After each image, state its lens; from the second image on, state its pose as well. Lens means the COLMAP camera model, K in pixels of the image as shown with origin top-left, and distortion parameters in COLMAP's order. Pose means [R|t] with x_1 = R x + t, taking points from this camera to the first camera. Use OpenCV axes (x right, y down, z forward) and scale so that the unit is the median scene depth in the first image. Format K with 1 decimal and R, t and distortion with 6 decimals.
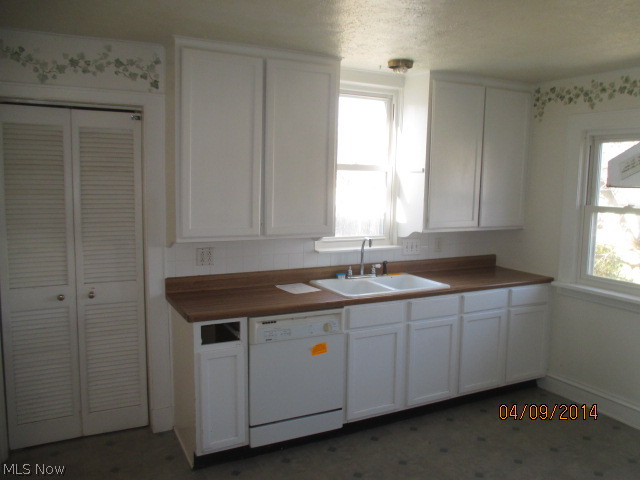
lens RADIAL K [[547.0, 0, 321.8], [0, 547.0, 239.5], [0, 0, 1]] dist [0.003807, -0.004548]
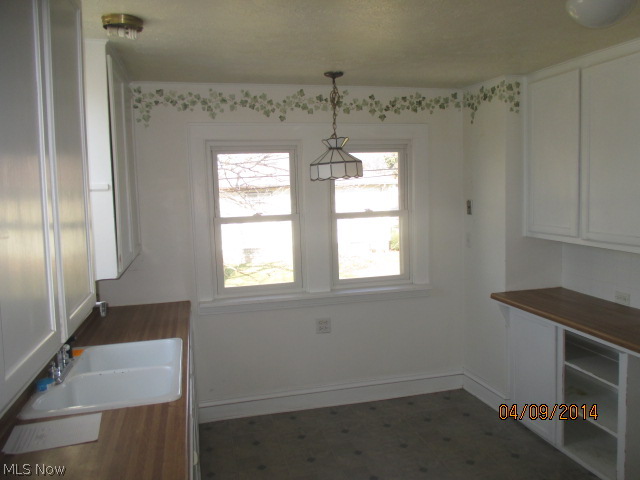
lens RADIAL K [[547.0, 0, 321.0], [0, 547.0, 239.9], [0, 0, 1]] dist [0.003807, -0.004548]
pose [[0.242924, -0.130090, 0.961283, -0.416660], [0.144679, 0.984742, 0.096703, -0.092484], [-0.959195, 0.115586, 0.258039, 0.587029]]
